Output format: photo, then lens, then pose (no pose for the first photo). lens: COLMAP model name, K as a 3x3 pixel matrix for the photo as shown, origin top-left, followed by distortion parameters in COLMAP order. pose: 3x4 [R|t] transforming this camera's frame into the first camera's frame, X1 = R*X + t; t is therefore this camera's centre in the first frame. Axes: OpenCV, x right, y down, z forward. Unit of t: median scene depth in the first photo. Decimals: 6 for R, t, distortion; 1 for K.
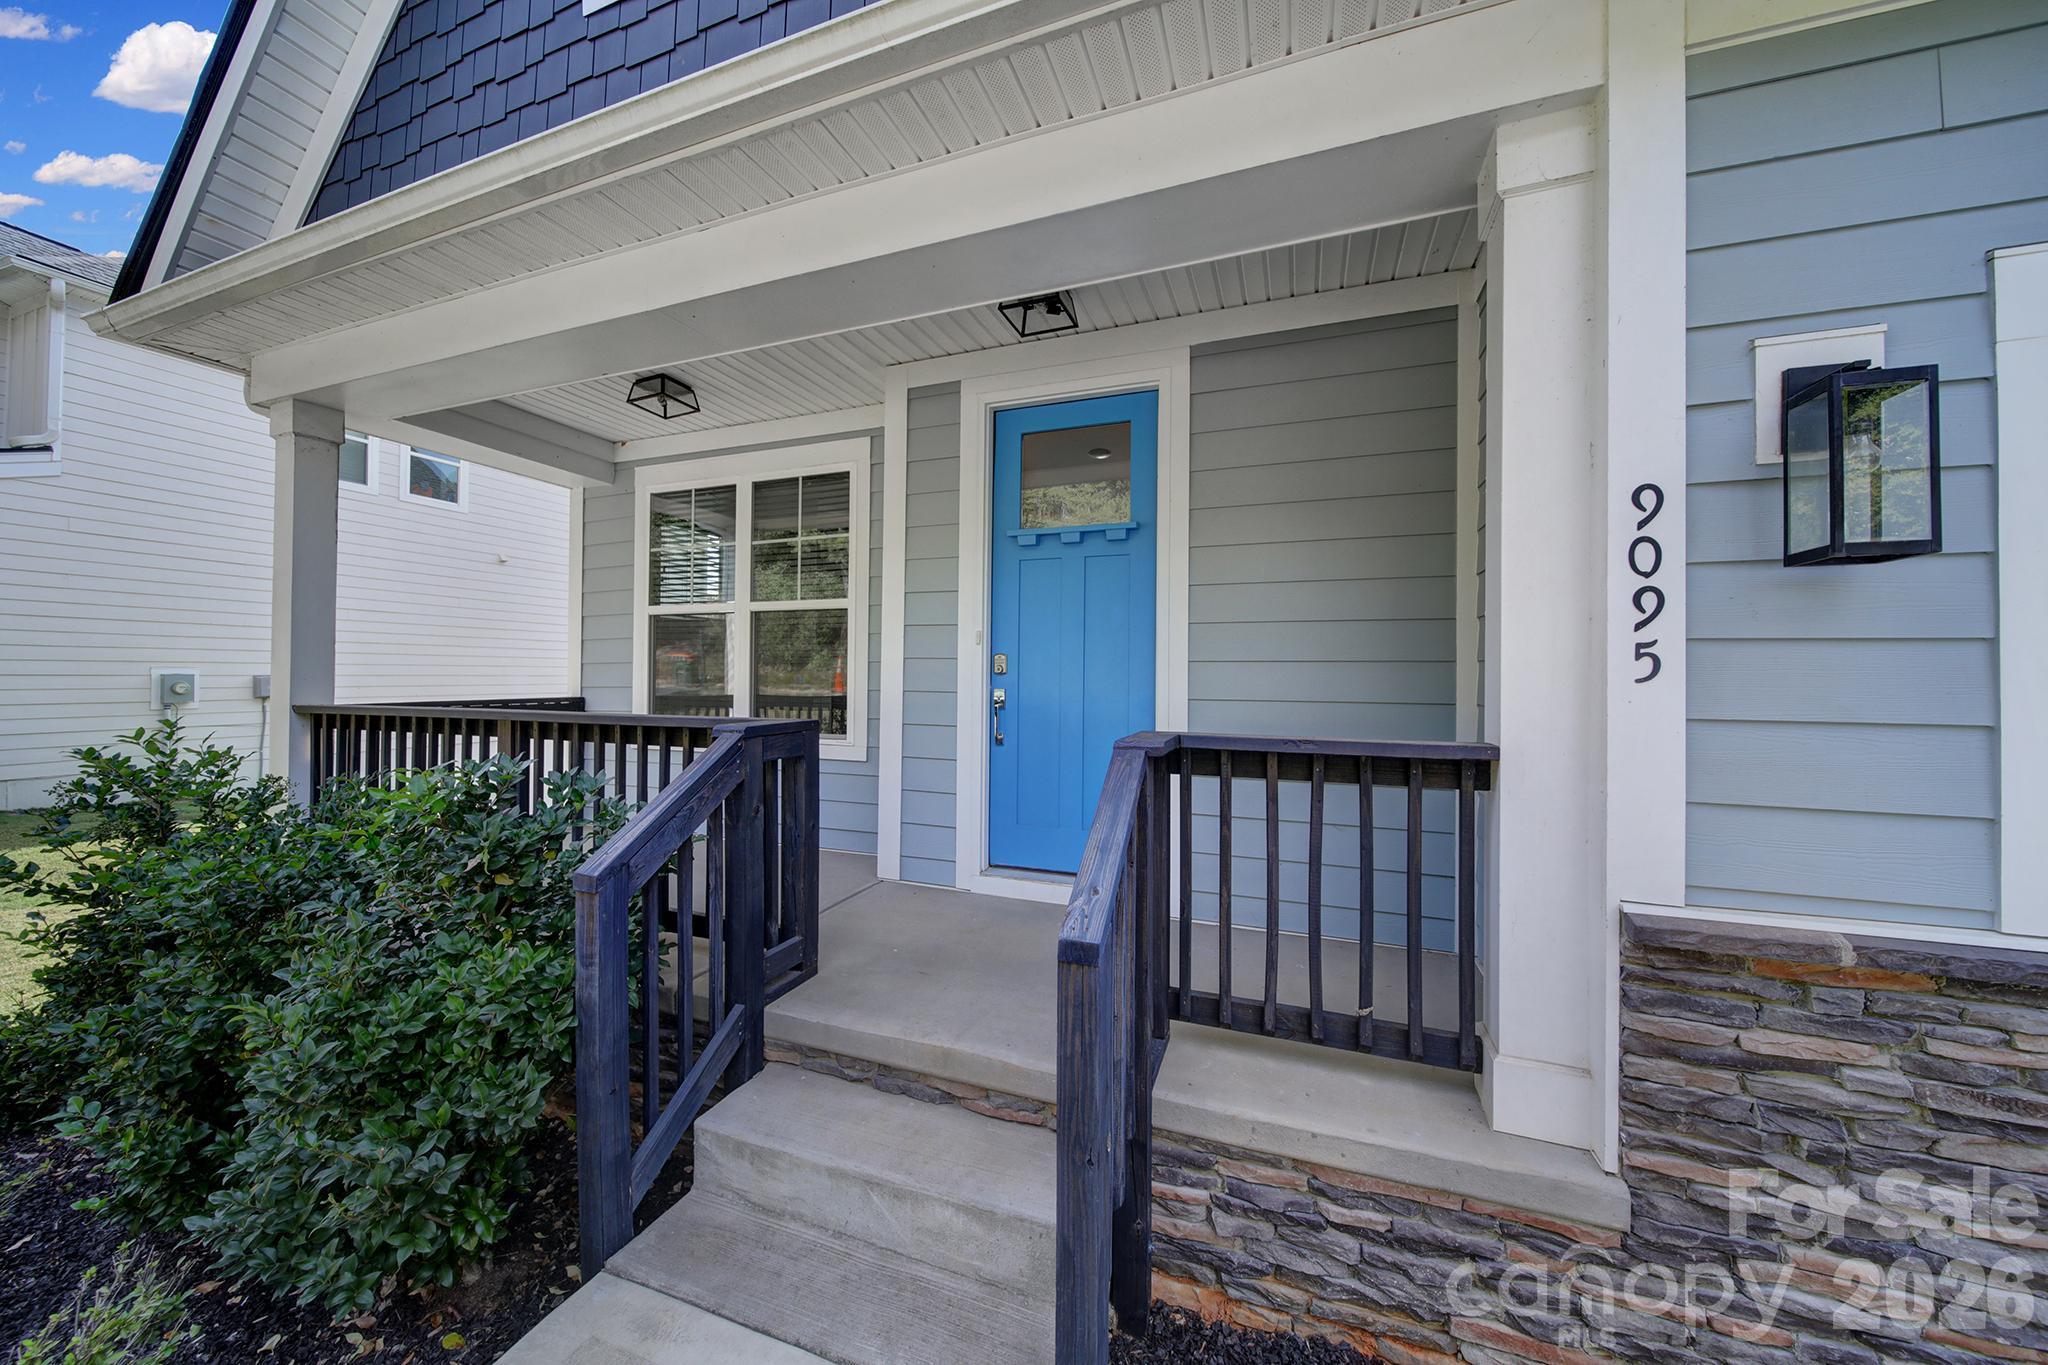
lens RADIAL K [[720.6, 0, 1011.6], [0, 720.6, 681.3], [0, 0, 1]] dist [0.005895, -0.000045]
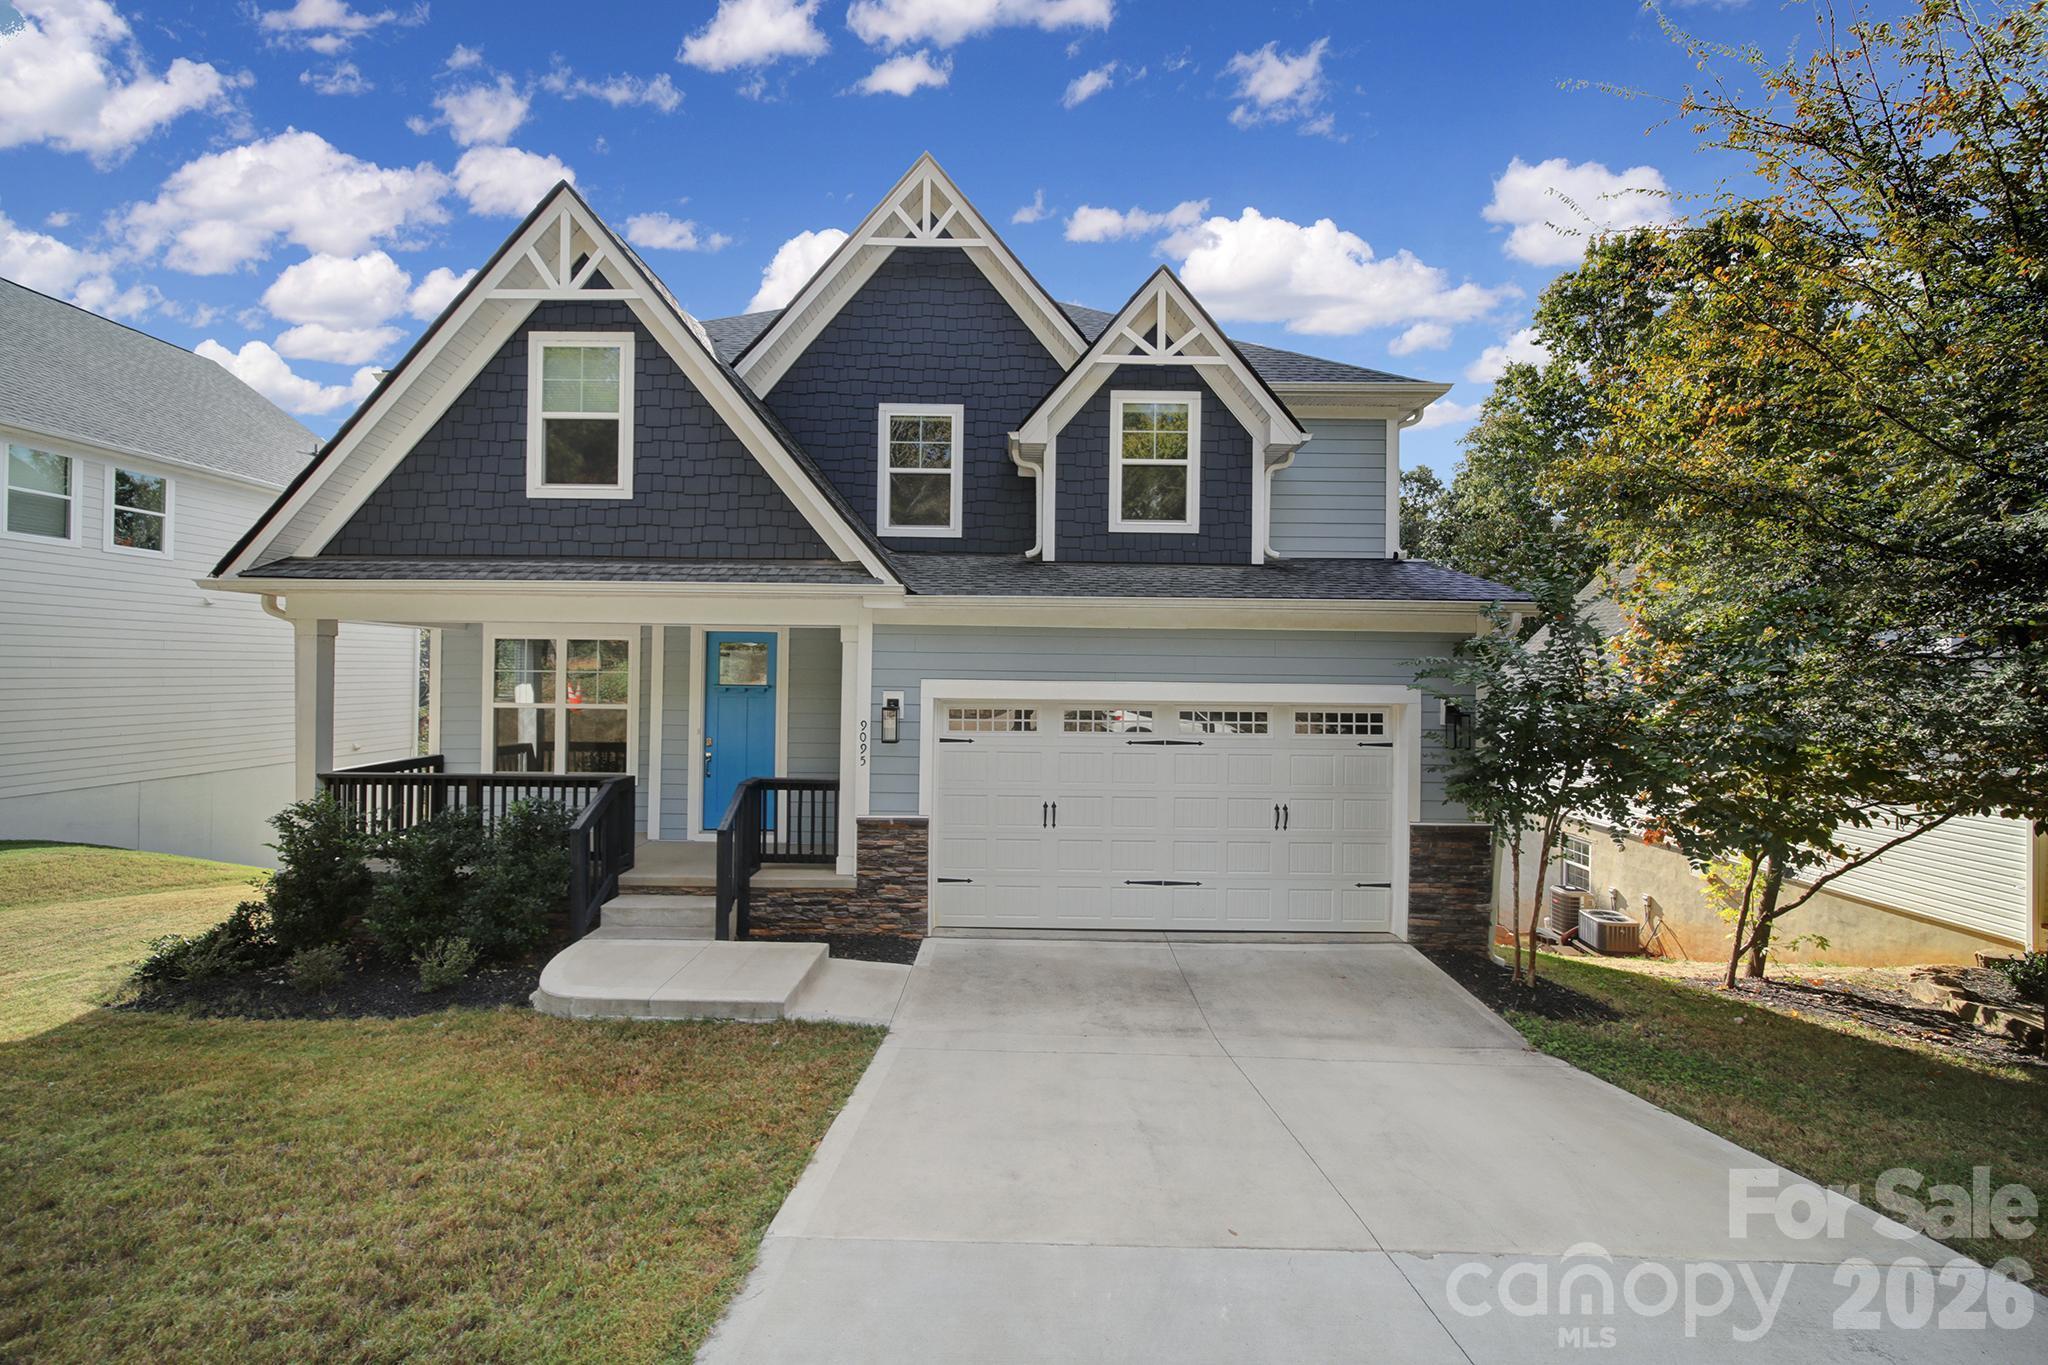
lens RADIAL K [[720.6, 0, 1011.6], [0, 720.6, 681.3], [0, 0, 1]] dist [0.005895, -0.000045]
pose [[0.934463, 0.005999, 0.356008, 0.126984], [-0.007429, 0.999969, 0.002648, -0.441509], [-0.355981, -0.005119, 0.934479, -2.864950]]
